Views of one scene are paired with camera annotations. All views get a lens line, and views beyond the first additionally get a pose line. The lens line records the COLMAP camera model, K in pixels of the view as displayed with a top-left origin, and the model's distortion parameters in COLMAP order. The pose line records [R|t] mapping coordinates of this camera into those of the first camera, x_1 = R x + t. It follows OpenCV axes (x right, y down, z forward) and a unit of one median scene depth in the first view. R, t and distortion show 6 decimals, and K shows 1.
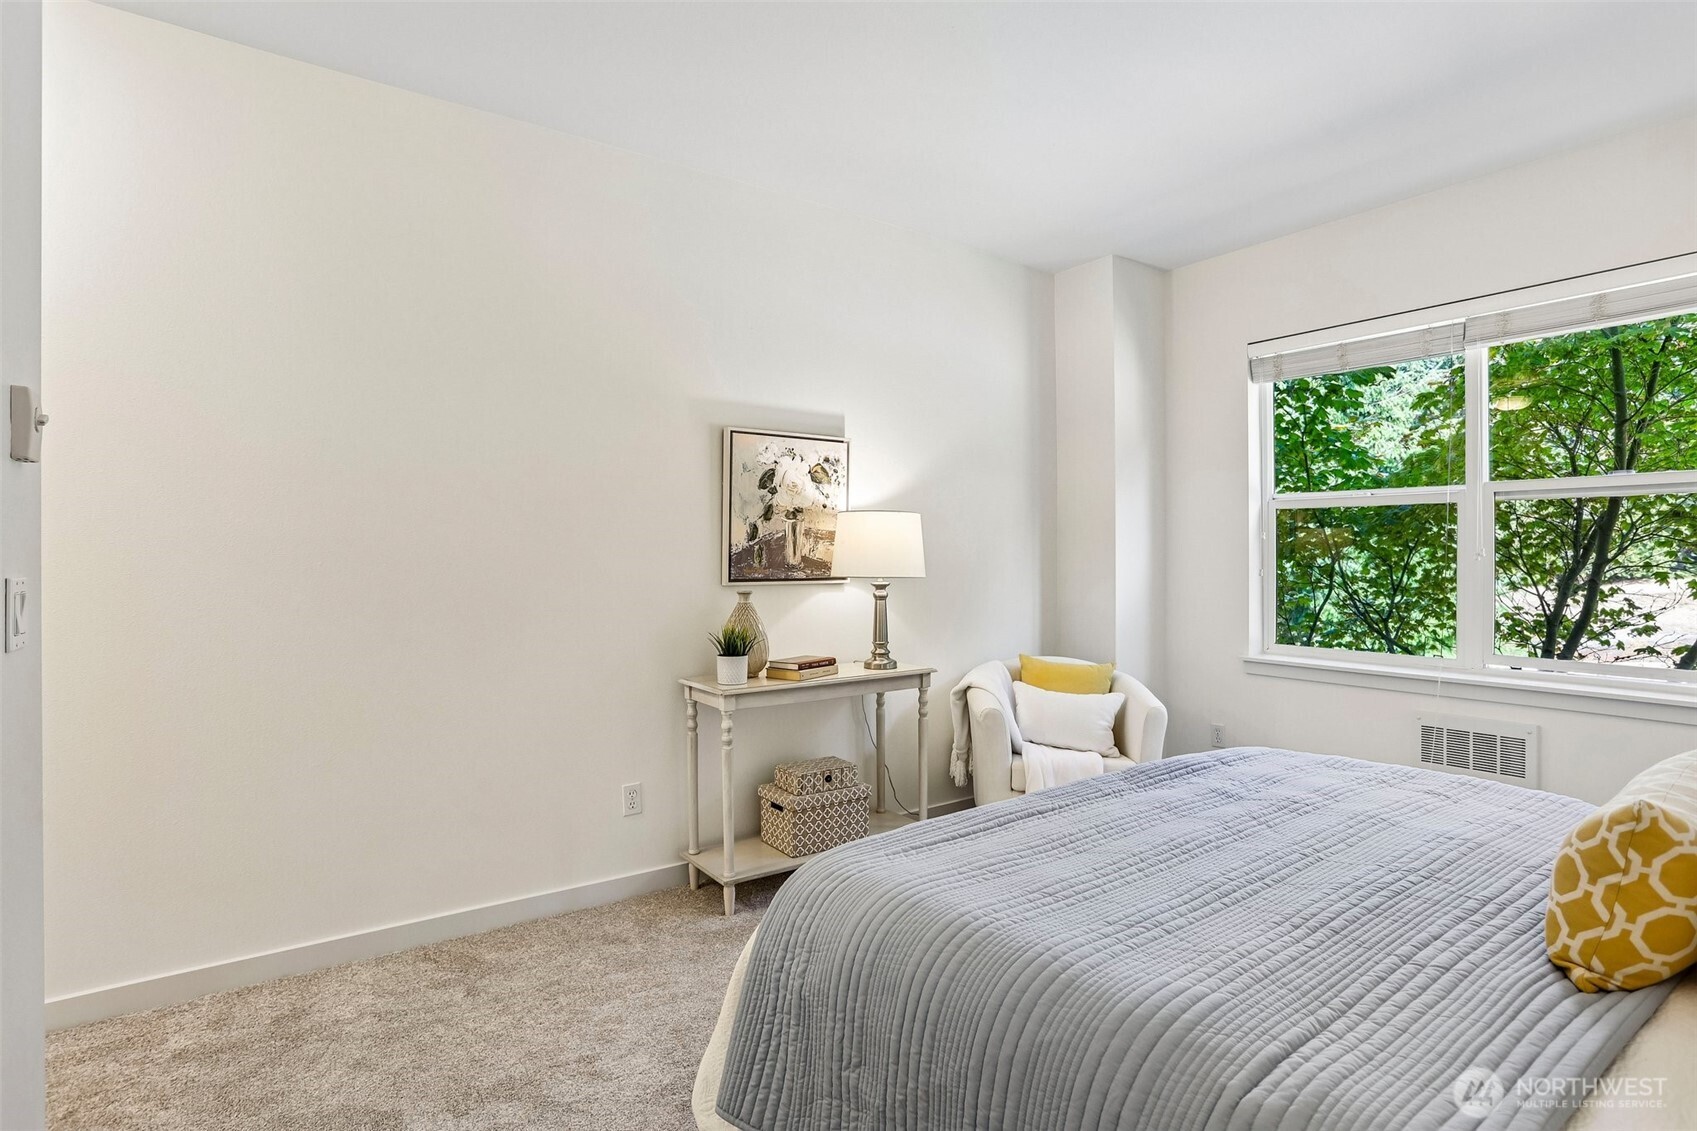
lens RADIAL K [[825.3, 0, 845.7], [0, 825.3, 564.9], [0, 0, 1]] dist [-0.045542, 0.000161]
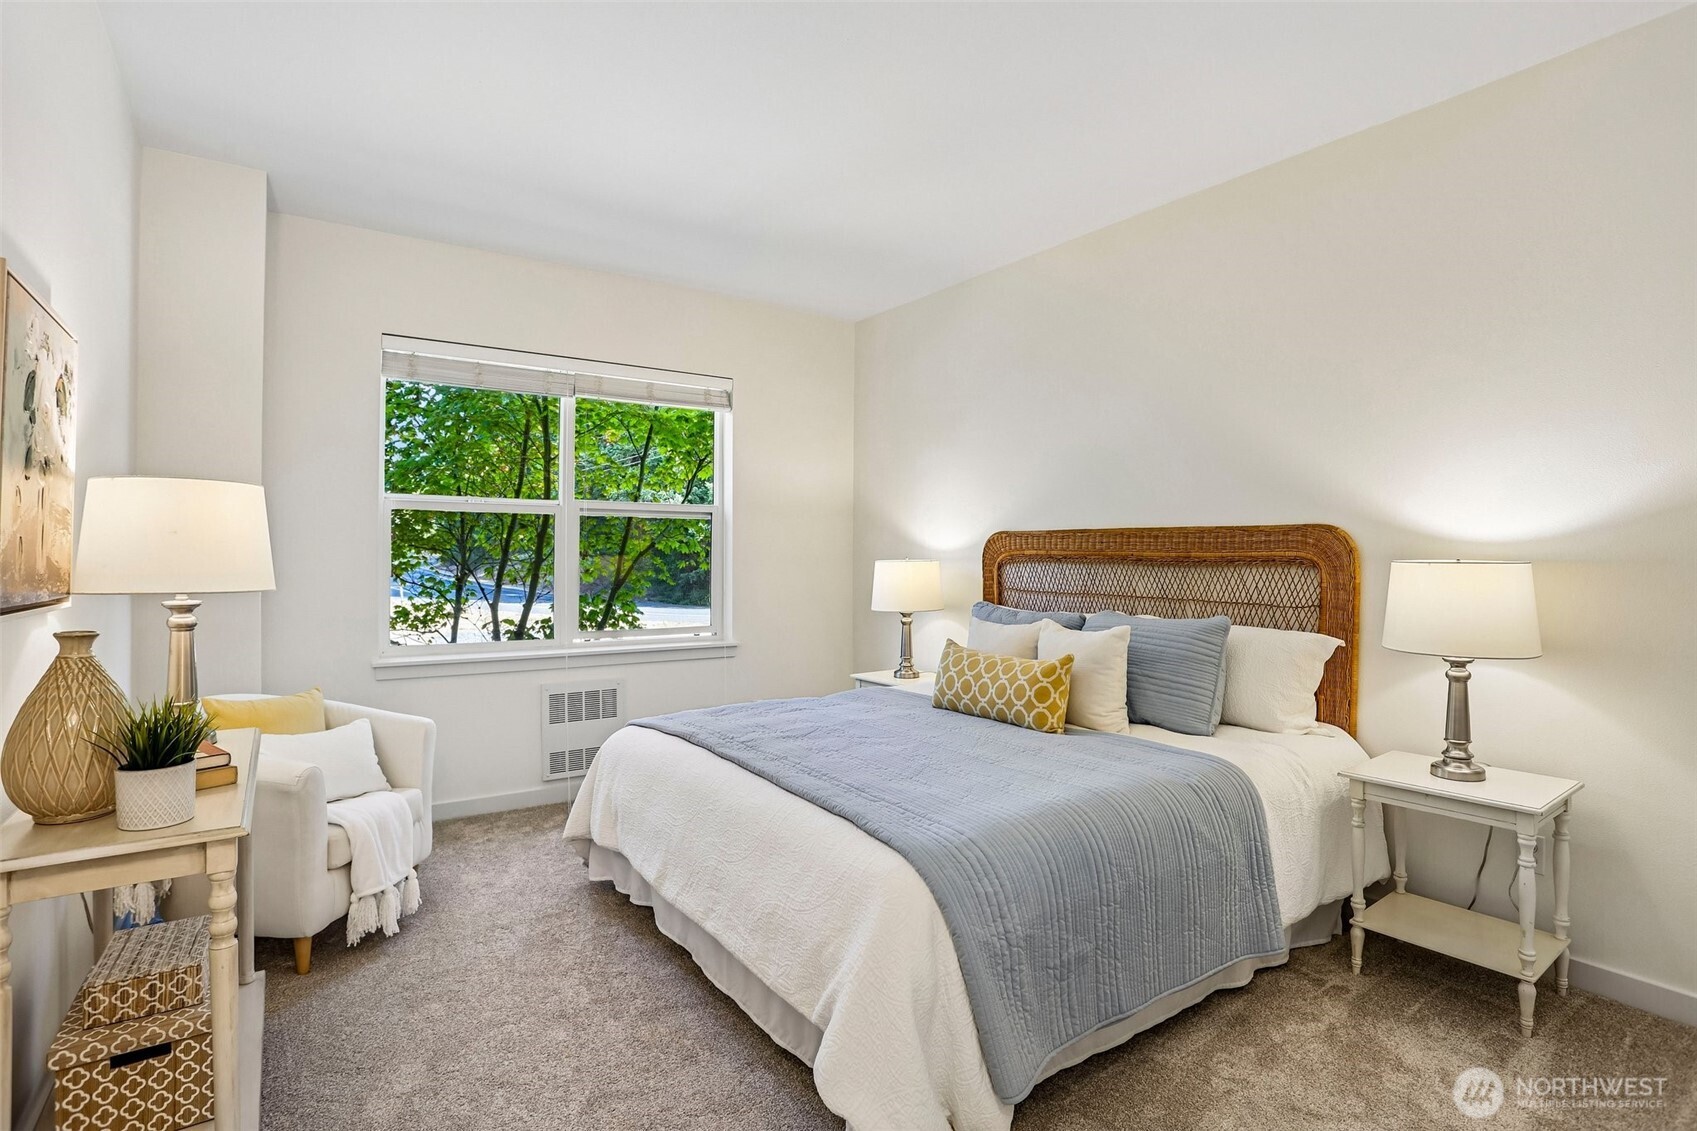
lens RADIAL K [[825.3, 0, 845.6], [0, 825.3, 558.8], [0, 0, 1]] dist [-0.045542, 0.000161]
pose [[0.013526, -0.001358, 0.999908, -0.540088], [0.013309, 0.999911, 0.001178, -0.003555], [-0.999820, 0.013292, 0.013543, 0.546993]]
